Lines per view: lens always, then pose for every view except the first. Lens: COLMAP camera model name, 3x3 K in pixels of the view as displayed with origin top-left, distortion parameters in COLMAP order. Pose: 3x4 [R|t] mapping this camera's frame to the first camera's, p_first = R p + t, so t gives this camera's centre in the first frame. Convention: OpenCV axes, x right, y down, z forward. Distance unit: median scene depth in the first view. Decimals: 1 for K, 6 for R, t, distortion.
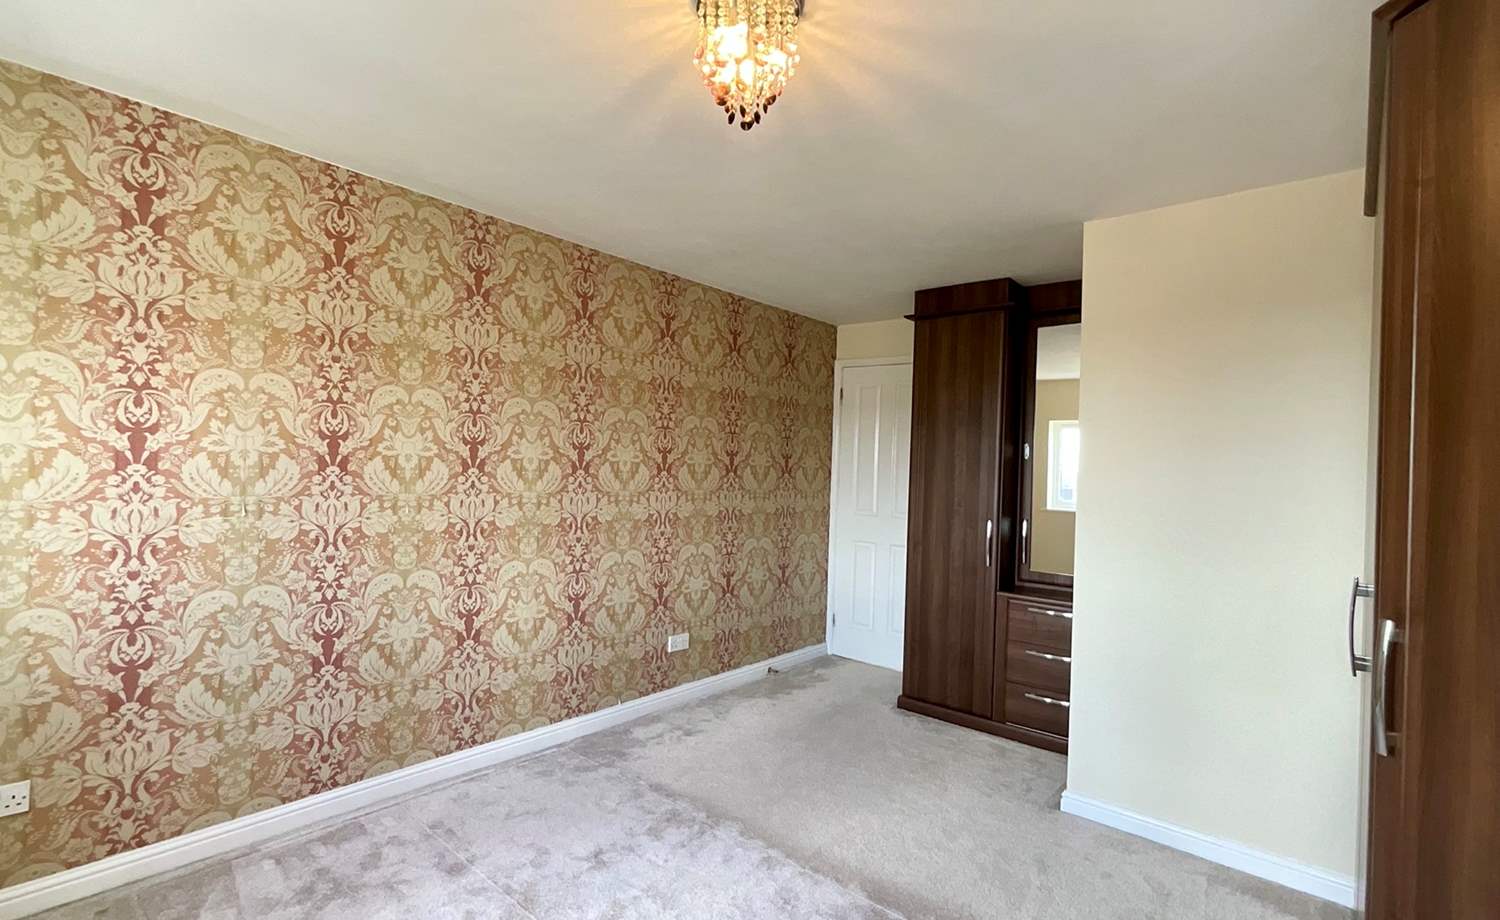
lens RADIAL K [[698.8, 0, 743.2], [0, 698.8, 461.6], [0, 0, 1]] dist [0.002672, 0.001041]
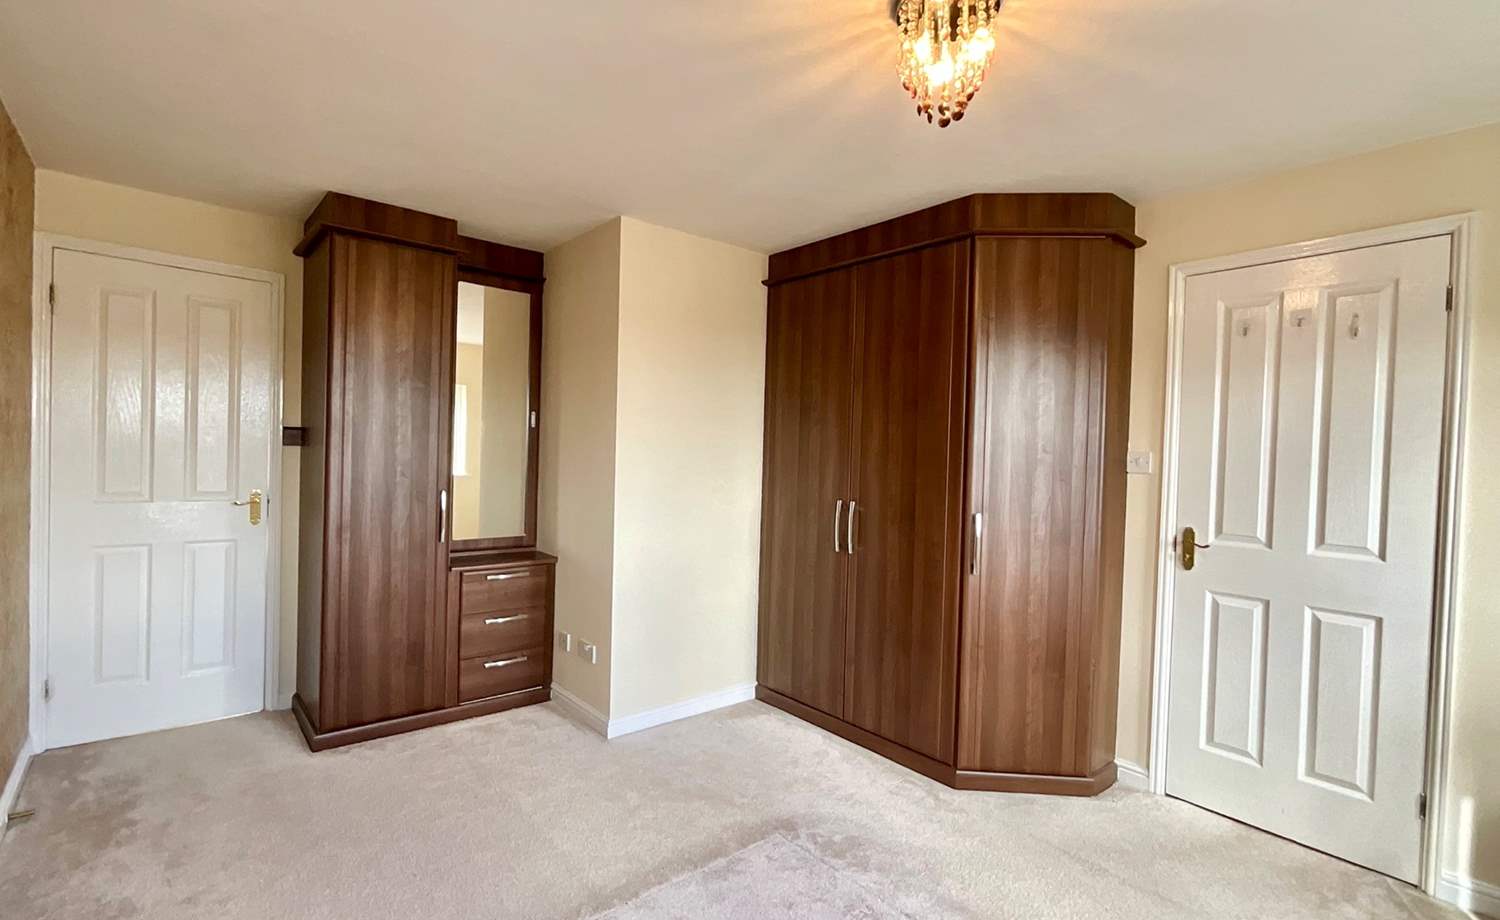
lens RADIAL K [[698.8, 0, 736.7], [0, 698.8, 462.5], [0, 0, 1]] dist [0.002672, 0.001041]
pose [[0.159366, -0.046508, 0.986123, -0.461763], [-0.027395, 0.998297, 0.051510, -0.007902], [-0.986839, -0.035224, 0.157821, 0.483333]]
